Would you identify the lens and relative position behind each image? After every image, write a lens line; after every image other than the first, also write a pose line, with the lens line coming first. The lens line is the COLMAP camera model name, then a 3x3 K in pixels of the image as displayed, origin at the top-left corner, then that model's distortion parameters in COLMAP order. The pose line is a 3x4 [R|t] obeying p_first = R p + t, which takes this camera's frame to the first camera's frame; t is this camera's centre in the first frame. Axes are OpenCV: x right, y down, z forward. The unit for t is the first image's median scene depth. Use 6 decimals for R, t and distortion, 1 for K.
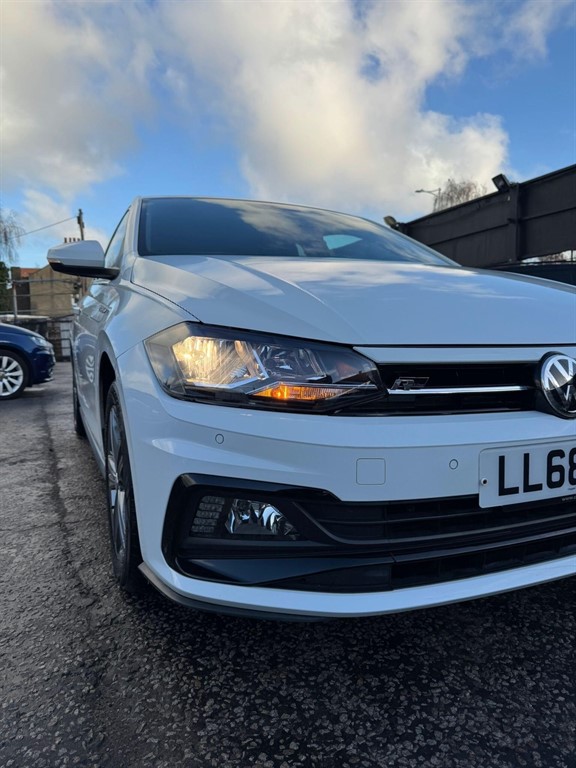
lens RADIAL K [[556.2, 0, 287.0], [0, 556.2, 359.2], [0, 0, 1]] dist [0.009054, -0.003781]
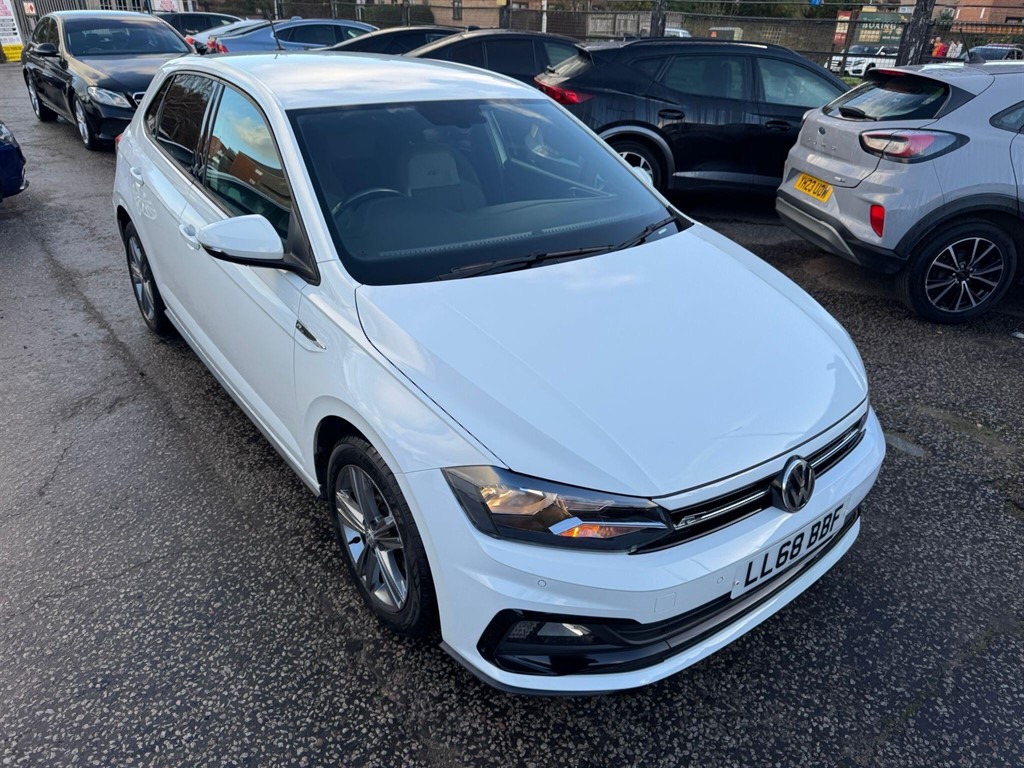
lens RADIAL K [[731.9, 0, 513.9], [0, 731.9, 384.2], [0, 0, 1]] dist [0.003078, -0.004166]
pose [[0.968278, -0.059869, 0.242599, -0.505624], [-0.047185, 0.909598, 0.412802, -0.827750], [-0.245382, -0.411154, 0.877918, -0.141793]]
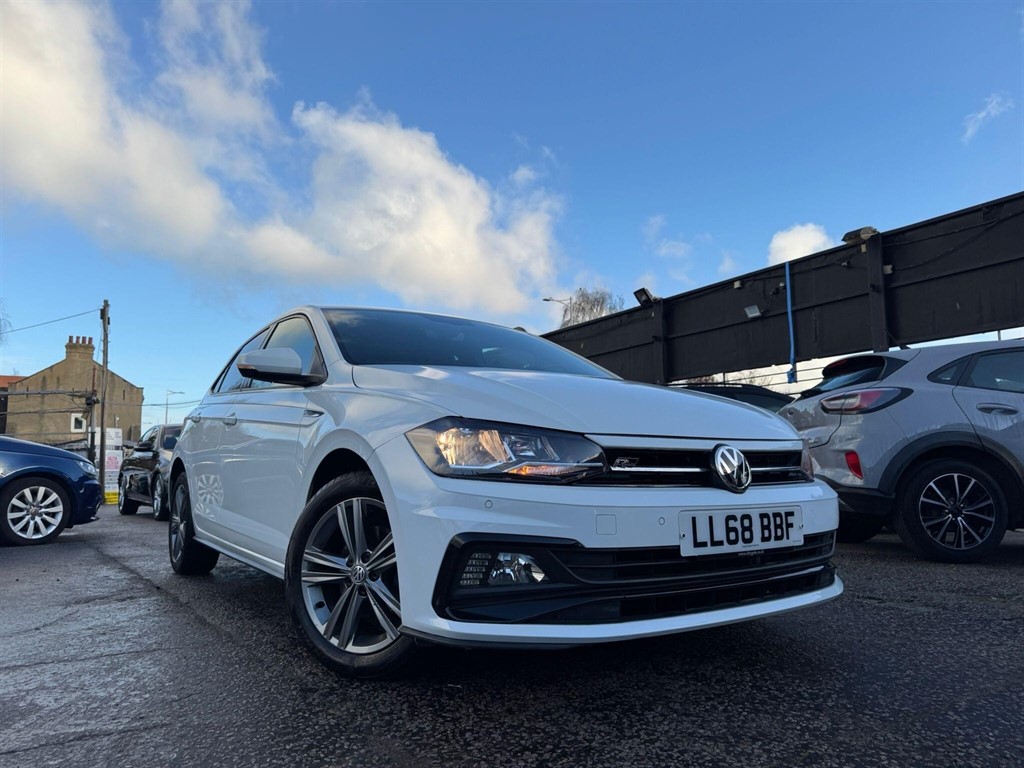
lens RADIAL K [[731.2, 0, 512.6], [0, 731.2, 389.6], [0, 0, 1]] dist [0.005285, -0.006633]
pose [[0.982612, 0.029788, 0.183266, -0.345444], [0.000214, 0.986864, -0.161556, 0.147781], [-0.185671, 0.158786, 0.969698, -0.616931]]
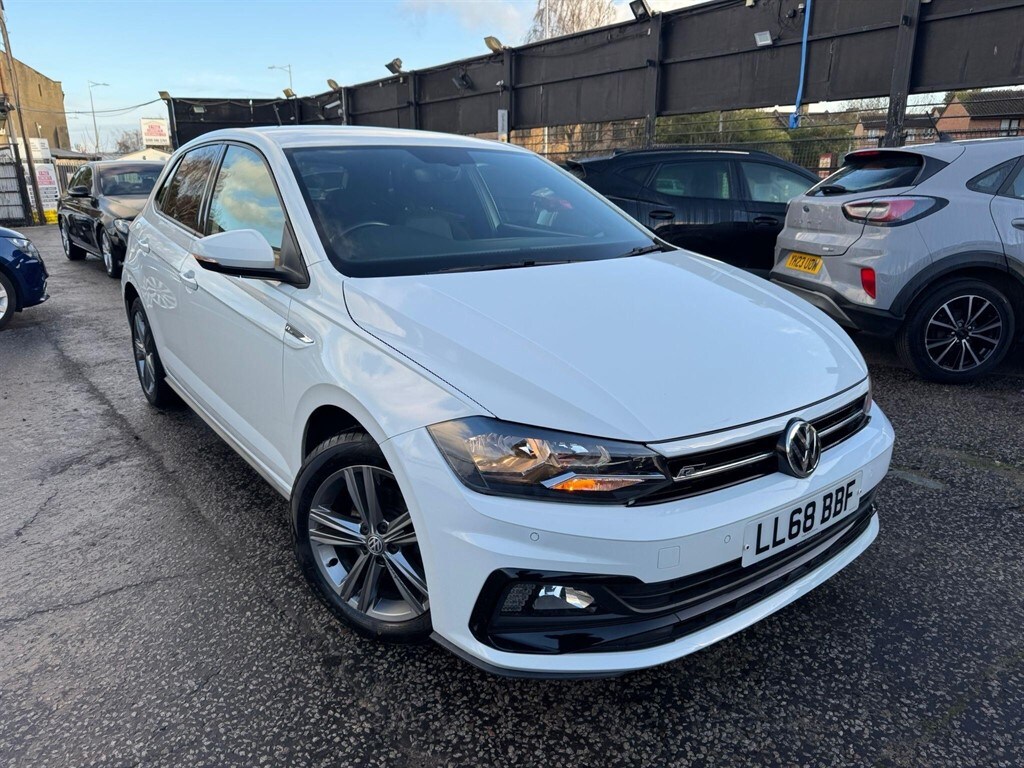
lens RADIAL K [[731.2, 0, 512.6], [0, 731.2, 389.6], [0, 0, 1]] dist [0.005285, -0.006633]
pose [[0.971698, -0.044426, 0.232009, -0.444544], [-0.011671, 0.971927, 0.234992, -0.449020], [-0.235936, -0.231050, 0.943902, -0.244339]]
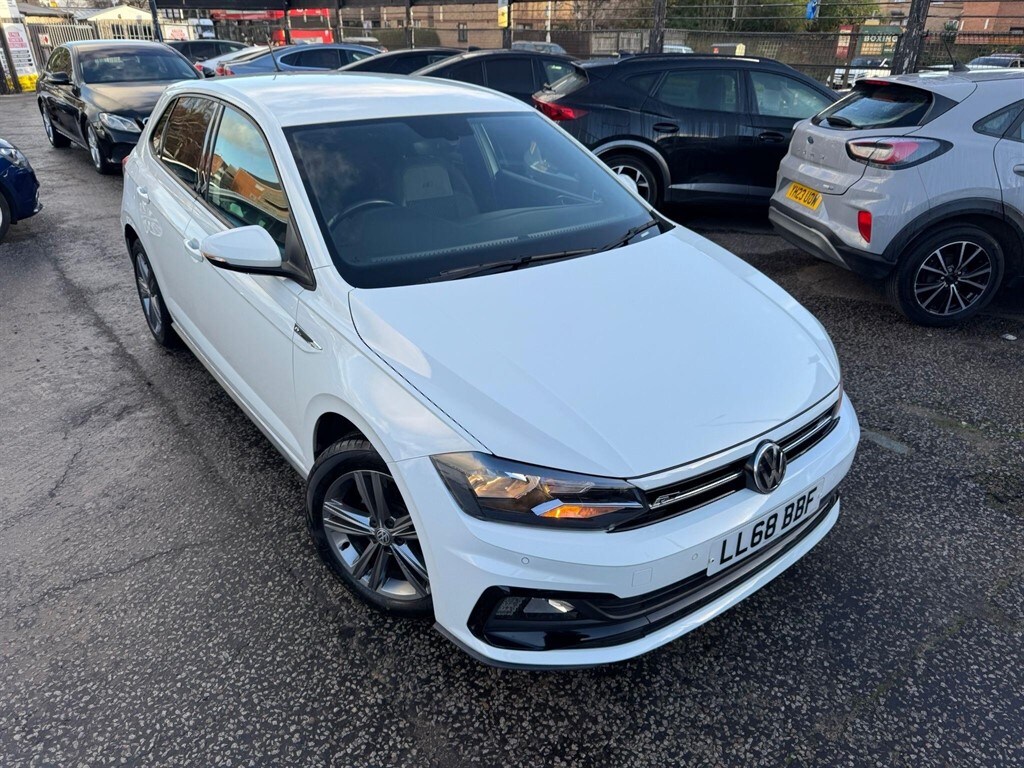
lens RADIAL K [[731.2, 0, 512.6], [0, 731.2, 389.6], [0, 0, 1]] dist [0.005285, -0.006633]
pose [[0.971378, -0.068396, 0.227478, -0.456105], [-0.028545, 0.917098, 0.397638, -0.815405], [-0.235817, -0.392750, 0.888897, -0.263760]]
